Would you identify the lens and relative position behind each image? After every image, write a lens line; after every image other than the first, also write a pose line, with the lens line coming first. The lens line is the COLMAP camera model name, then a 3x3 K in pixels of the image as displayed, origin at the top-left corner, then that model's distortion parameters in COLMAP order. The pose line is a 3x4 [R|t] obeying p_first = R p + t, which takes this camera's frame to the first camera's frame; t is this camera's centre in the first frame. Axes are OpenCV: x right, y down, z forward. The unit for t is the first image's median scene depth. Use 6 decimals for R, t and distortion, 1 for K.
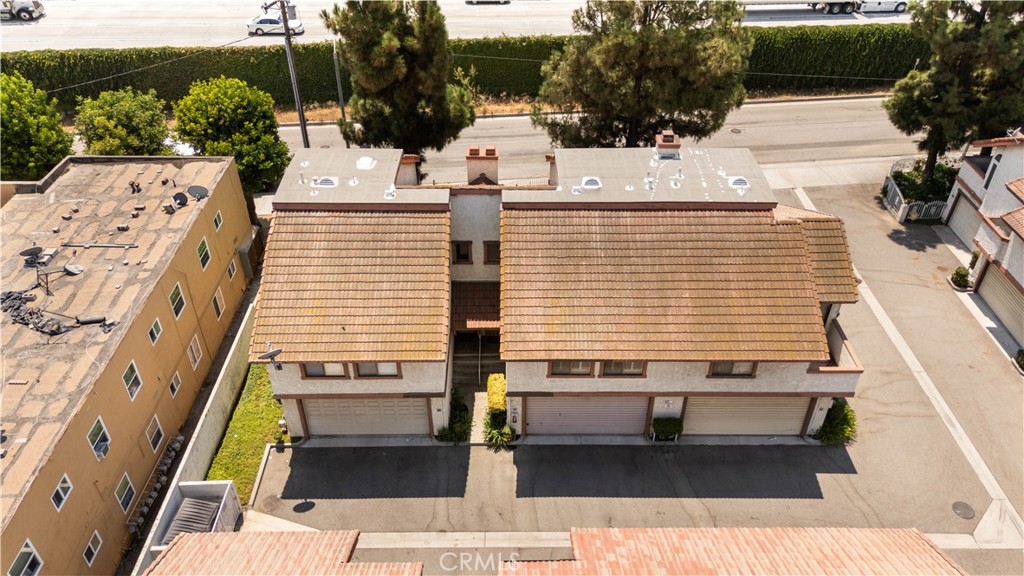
lens RADIAL K [[758.0, 0, 512.0], [0, 758.0, 288.0], [0, 0, 1]] dist [0.004113, 0.000656]
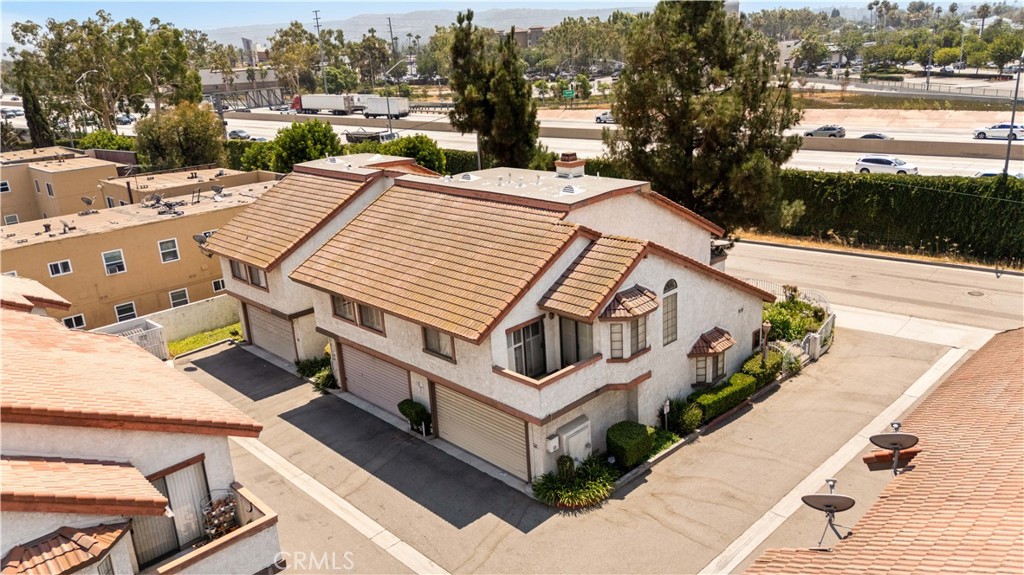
lens RADIAL K [[758.0, 0, 512.0], [0, 758.0, 287.5], [0, 0, 1]] dist [0.004113, 0.000656]
pose [[0.689959, 0.175549, -0.702239, 0.940936], [-0.383656, 0.911357, -0.149122, 0.137631], [0.613812, 0.372306, 0.696149, 0.366923]]
